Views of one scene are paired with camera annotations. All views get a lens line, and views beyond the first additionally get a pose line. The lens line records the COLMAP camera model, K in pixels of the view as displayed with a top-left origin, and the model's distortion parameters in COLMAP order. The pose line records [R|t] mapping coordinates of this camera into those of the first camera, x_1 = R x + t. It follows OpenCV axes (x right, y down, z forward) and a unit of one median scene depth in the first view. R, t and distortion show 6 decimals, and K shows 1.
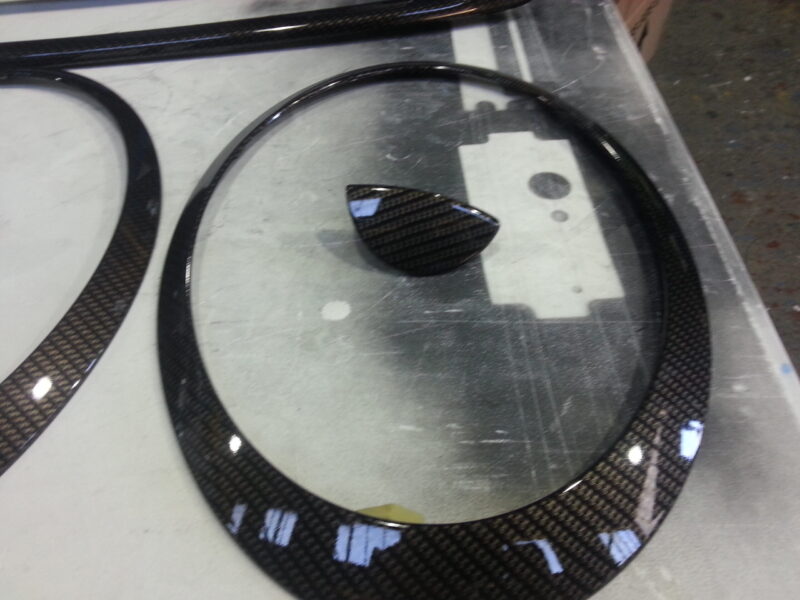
lens RADIAL K [[668.7, 0, 398.6], [0, 668.7, 297.2], [0, 0, 1]] dist [0.002888, -0.050314]
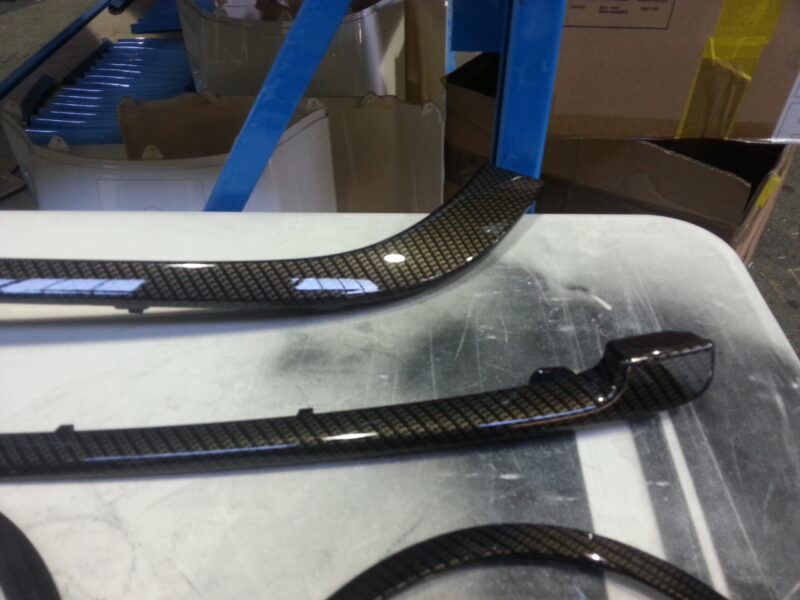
lens RADIAL K [[668.7, 0, 396.8], [0, 668.7, 297.2], [0, 0, 1]] dist [0.002888, -0.050314]
pose [[0.997993, 0.039678, -0.049348, -0.077452], [-0.046941, 0.986639, -0.156013, -0.478964], [0.042498, 0.158016, 0.986522, 0.367247]]
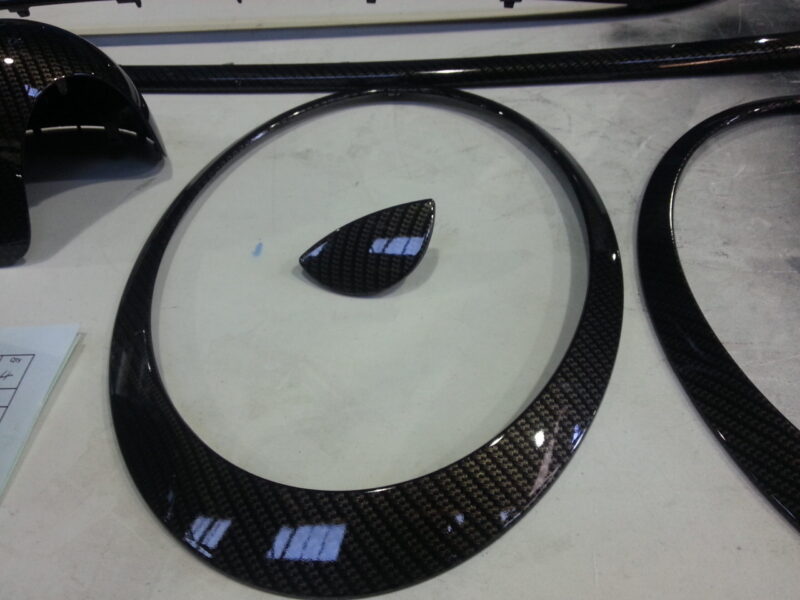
lens RADIAL K [[668.7, 0, 403.3], [0, 668.7, 306.6], [0, 0, 1]] dist [0.002888, -0.050314]
pose [[0.990131, 0.069189, -0.121872, -0.458751], [-0.074914, 0.996261, -0.043031, 0.046318], [0.118439, 0.051737, 0.991613, -0.020206]]
